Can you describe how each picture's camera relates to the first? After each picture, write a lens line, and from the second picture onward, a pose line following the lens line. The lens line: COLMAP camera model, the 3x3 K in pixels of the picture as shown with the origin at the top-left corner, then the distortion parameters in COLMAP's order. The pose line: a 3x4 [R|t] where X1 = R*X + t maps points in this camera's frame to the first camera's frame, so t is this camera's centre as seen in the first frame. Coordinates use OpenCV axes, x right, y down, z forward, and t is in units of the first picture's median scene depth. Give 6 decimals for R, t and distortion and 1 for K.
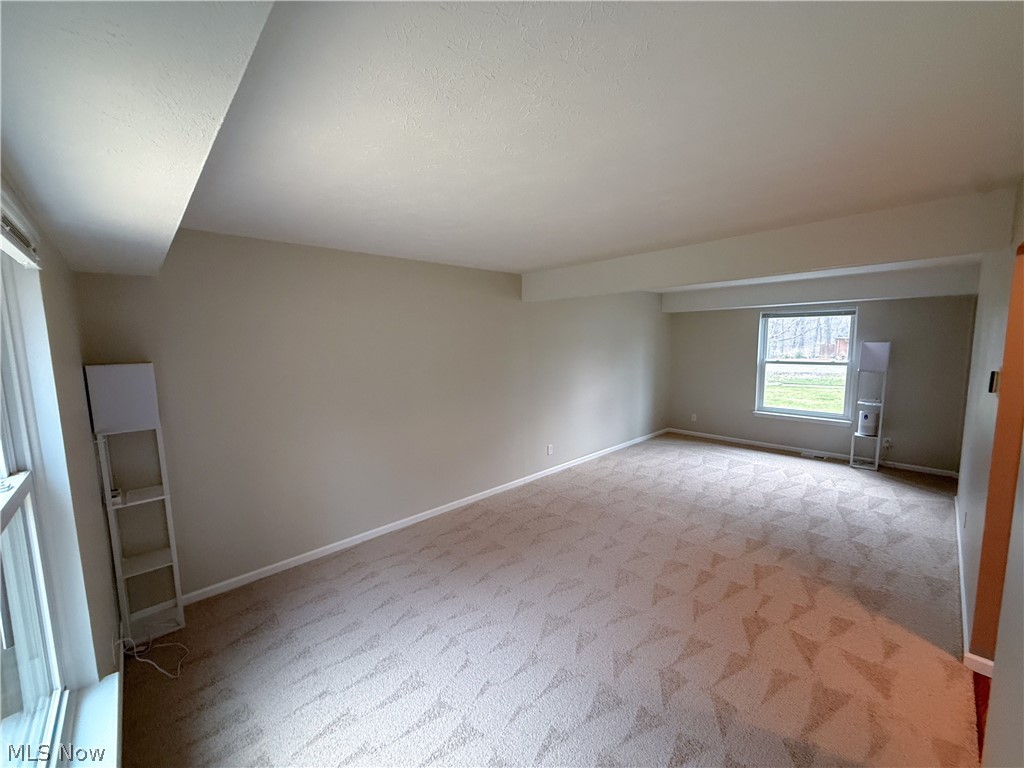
lens RADIAL K [[407.5, 0, 513.5], [0, 407.5, 385.8], [0, 0, 1]] dist [0.004693, -0.000692]
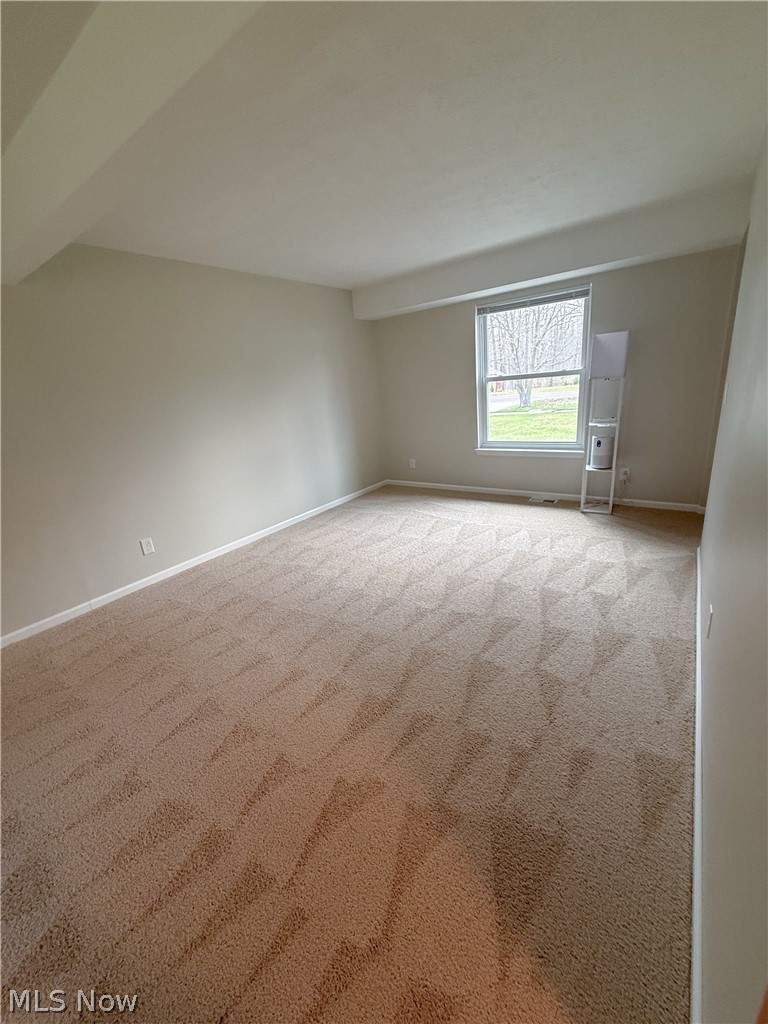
lens RADIAL K [[407.5, 0, 385.1], [0, 407.5, 511.8], [0, 0, 1]] dist [0.004693, -0.000692]
pose [[0.980723, -0.126258, 0.149132, 0.376301], [0.096268, 0.976360, 0.193530, 0.018405], [-0.170042, -0.175443, 0.969694, 0.349082]]
